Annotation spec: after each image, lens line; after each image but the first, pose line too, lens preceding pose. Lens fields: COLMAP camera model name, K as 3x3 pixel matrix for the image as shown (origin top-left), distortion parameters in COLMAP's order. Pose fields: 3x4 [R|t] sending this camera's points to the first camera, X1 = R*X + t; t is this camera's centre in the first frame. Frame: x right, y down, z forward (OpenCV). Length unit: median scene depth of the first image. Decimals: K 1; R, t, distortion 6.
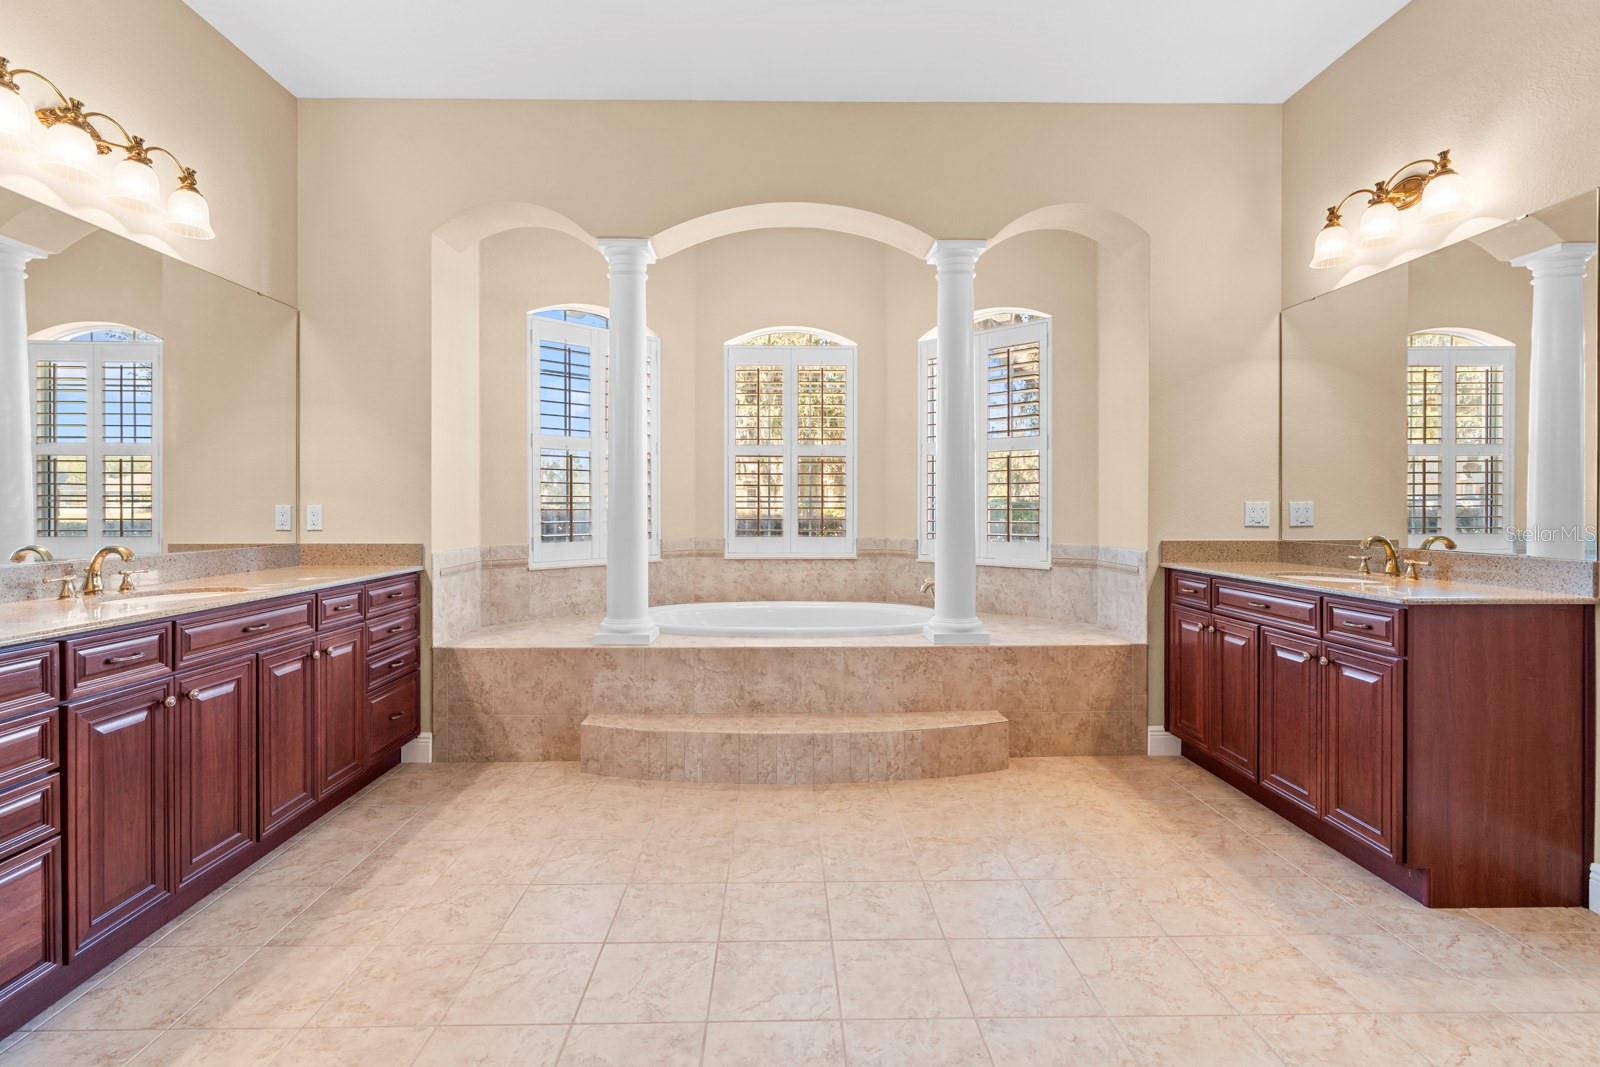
lens RADIAL K [[725.0, 0, 782.2], [0, 725.0, 511.8], [0, 0, 1]] dist [-0.007244, 0.002529]
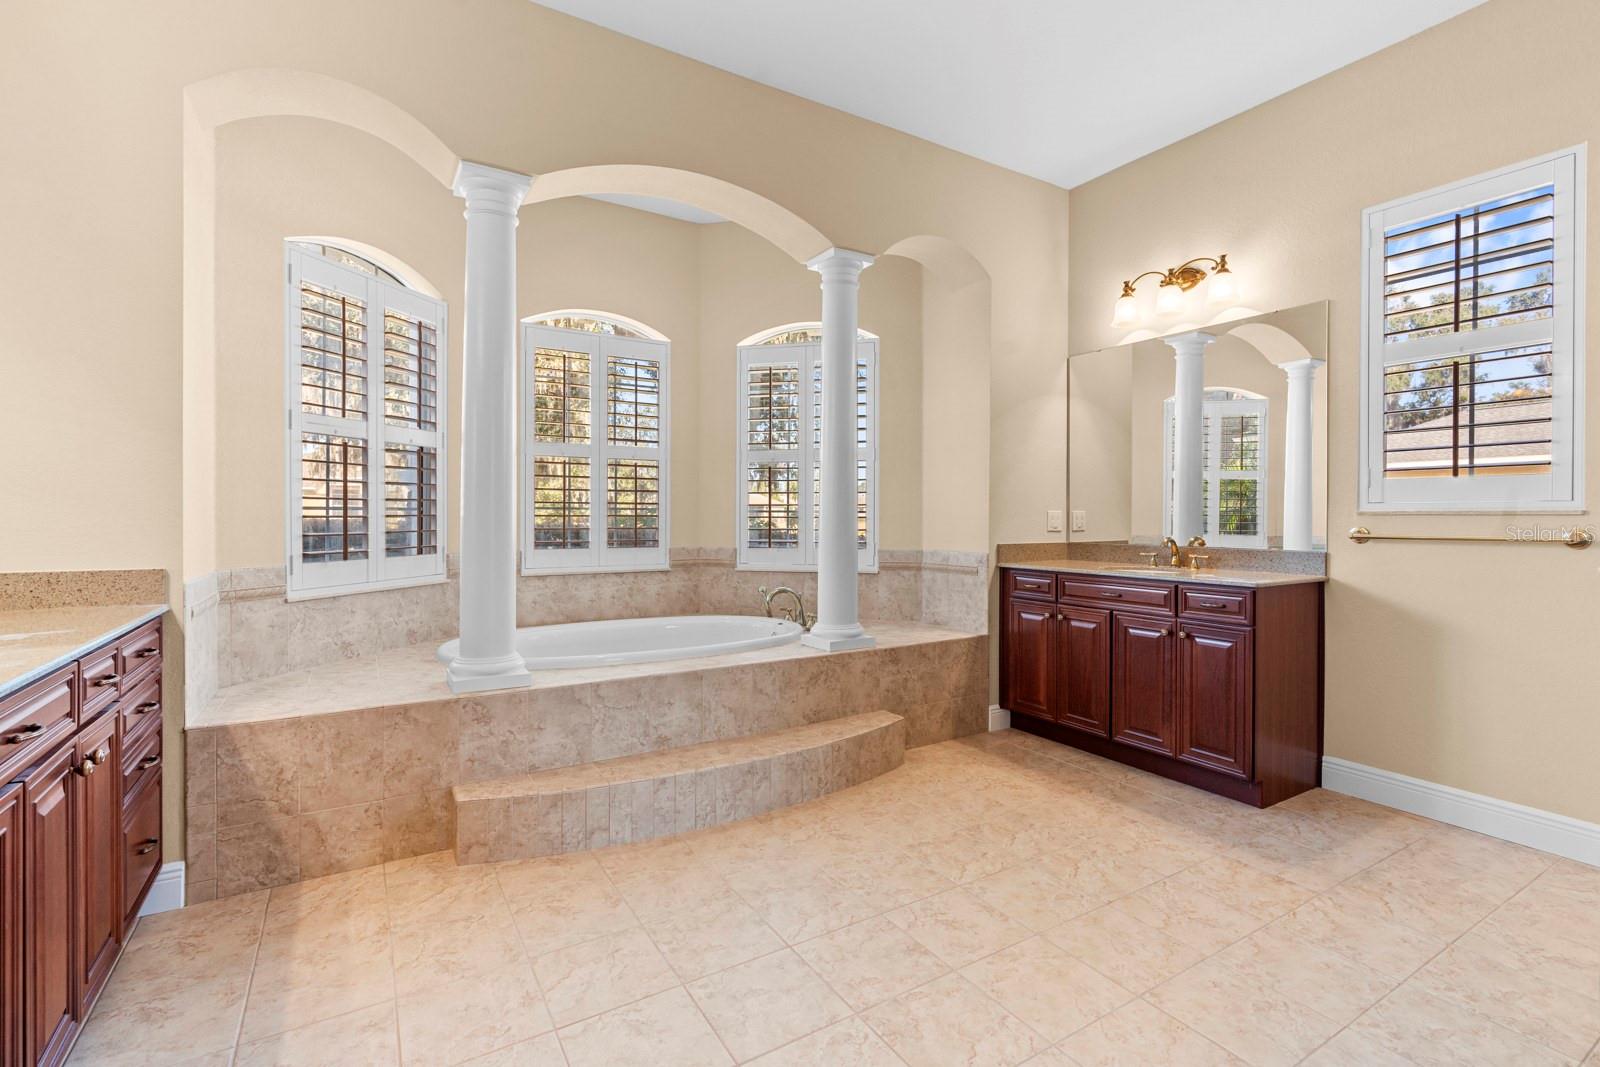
lens RADIAL K [[725.0, 0, 792.1], [0, 725.0, 520.1], [0, 0, 1]] dist [-0.007244, 0.002529]
pose [[0.861531, -0.000940, 0.507705, -0.363843], [0.000823, 1.000000, 0.000455, 0.000788], [-0.507705, 0.000026, 0.861531, 0.177615]]
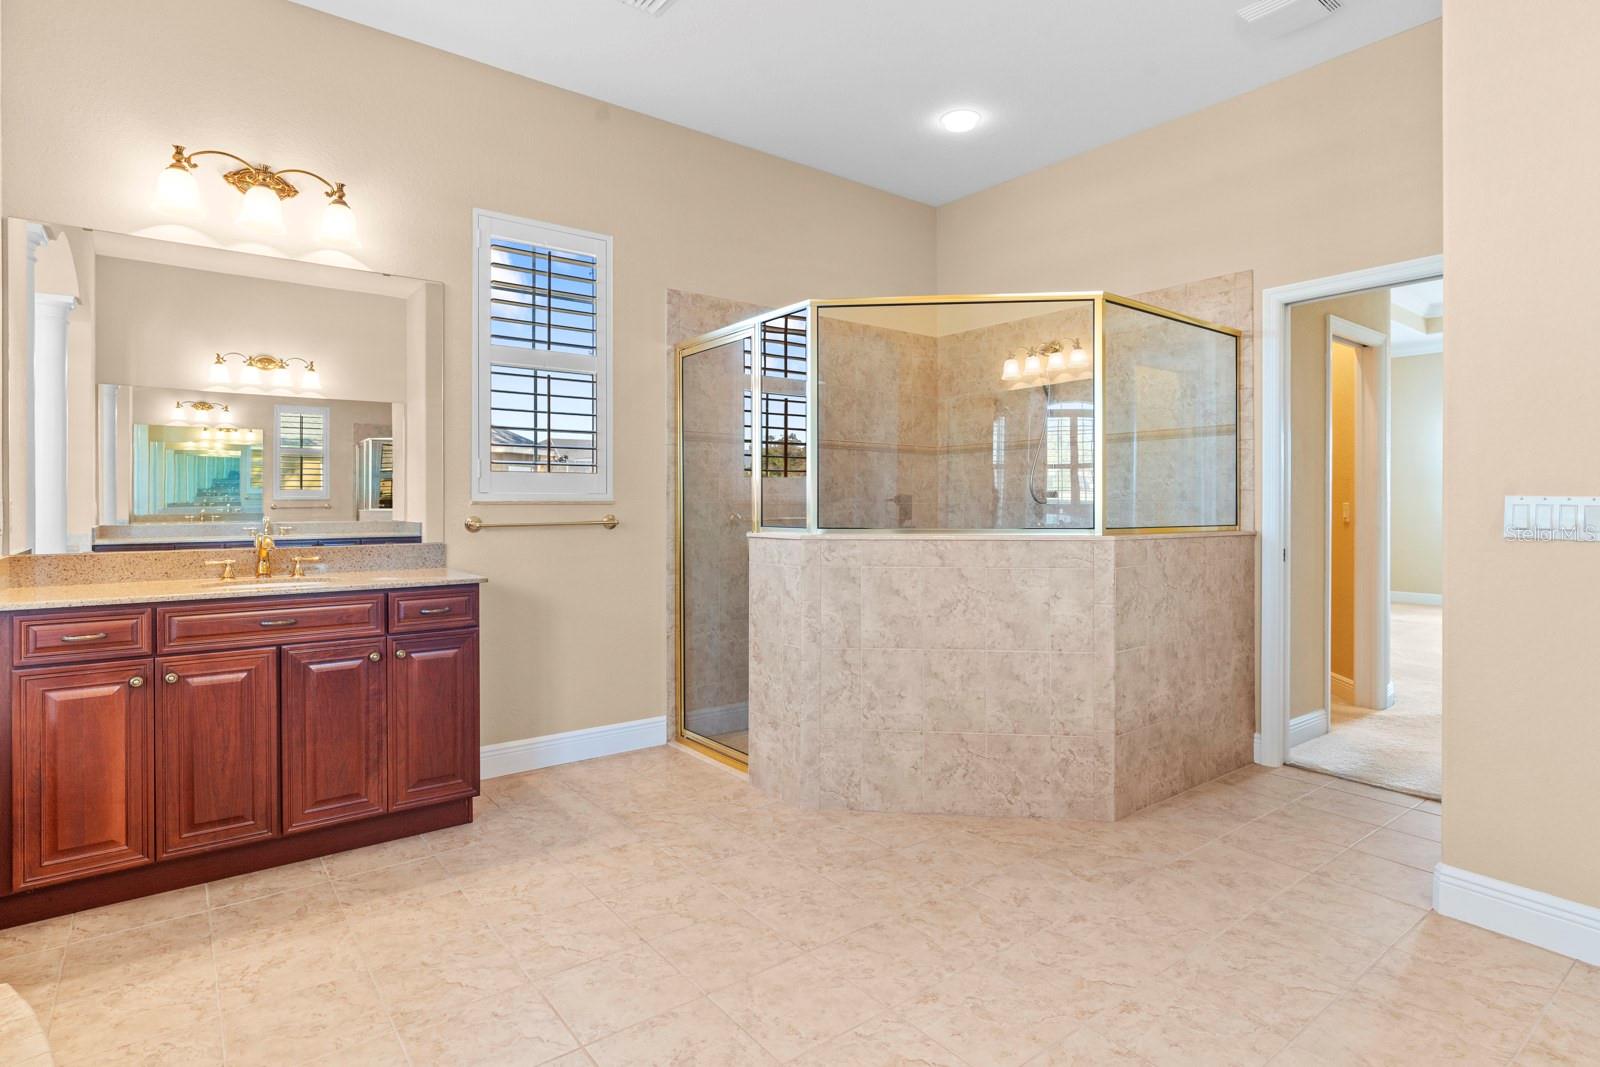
lens RADIAL K [[833.6, 0, 797.5], [0, 833.6, 505.8], [0, 0, 1]] dist [-0.007839, 0.000750]
pose [[-0.608653, 0.003412, 0.793429, -0.391859], [0.009776, 0.999947, 0.003199, -0.002412], [-0.793376, 0.009704, -0.608654, 0.924874]]
